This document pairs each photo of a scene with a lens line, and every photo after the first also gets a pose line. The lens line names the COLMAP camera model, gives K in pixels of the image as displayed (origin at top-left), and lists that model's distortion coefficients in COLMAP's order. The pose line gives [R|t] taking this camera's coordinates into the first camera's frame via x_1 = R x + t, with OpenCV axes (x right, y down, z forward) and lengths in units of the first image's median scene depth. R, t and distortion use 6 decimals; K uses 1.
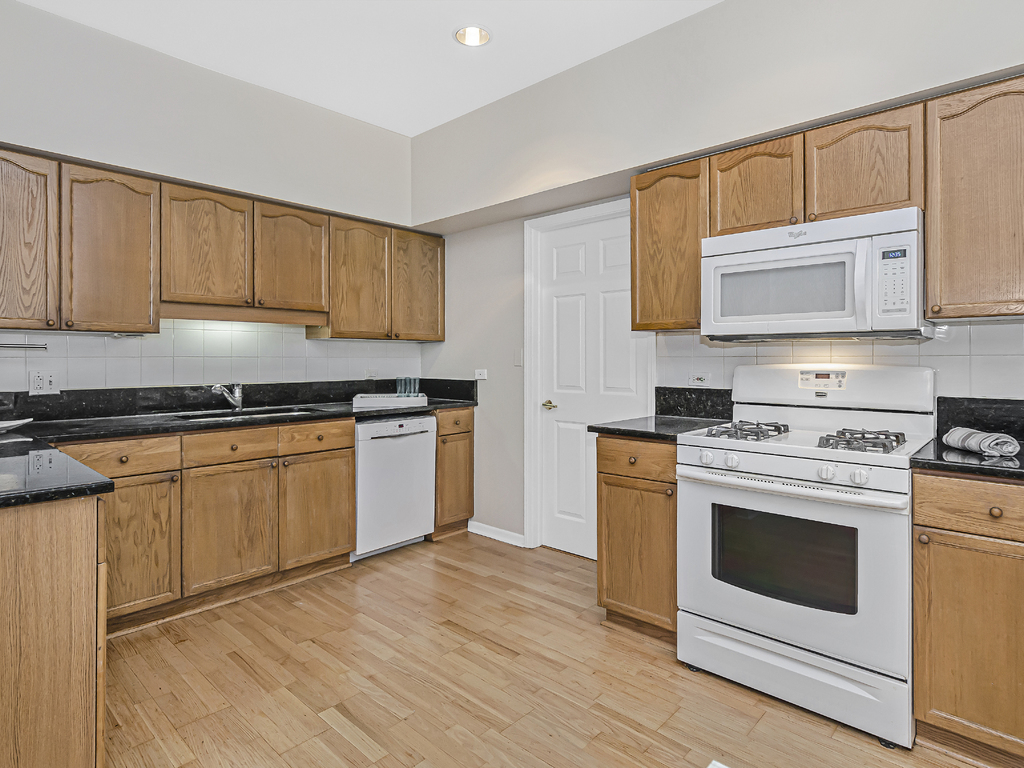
lens RADIAL K [[569.0, 0, 507.9], [0, 569.0, 361.3], [0, 0, 1]] dist [0.000767, 0.000194]
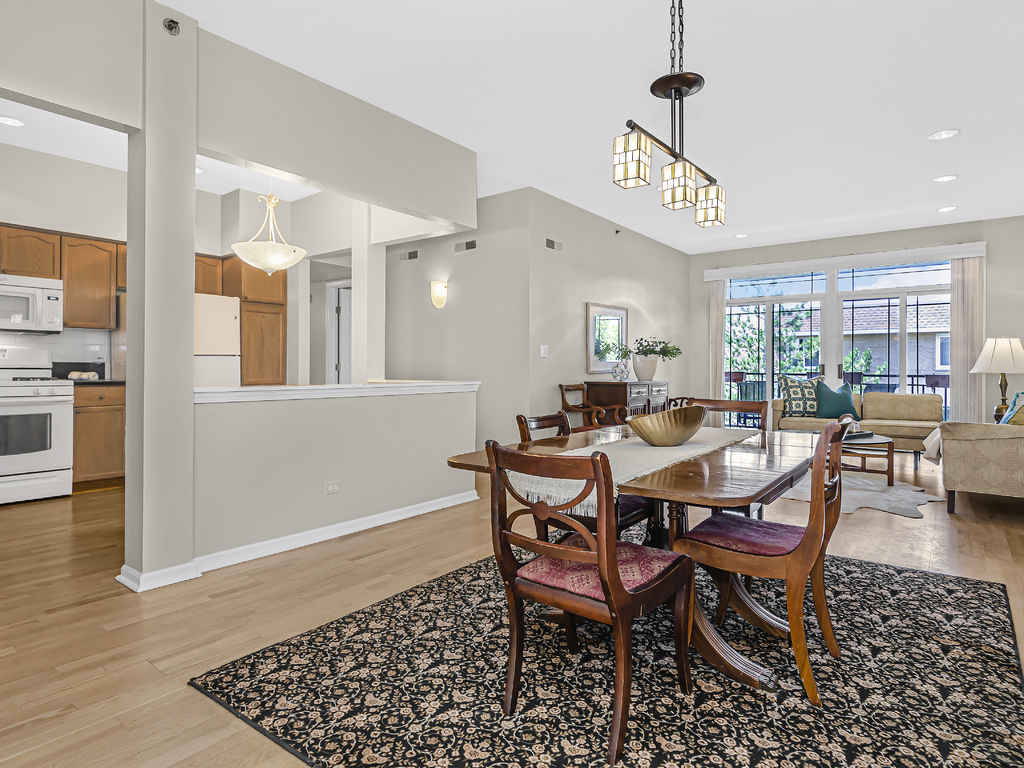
lens RADIAL K [[566.0, 0, 515.2], [0, 566.0, 365.9], [0, 0, 1]] dist [0.002465, 0.000183]
pose [[-0.095566, 0.007162, 0.995397, -1.349447], [-0.002344, 0.999970, -0.007420, 0.075598], [-0.995420, -0.003042, -0.095547, -0.496855]]
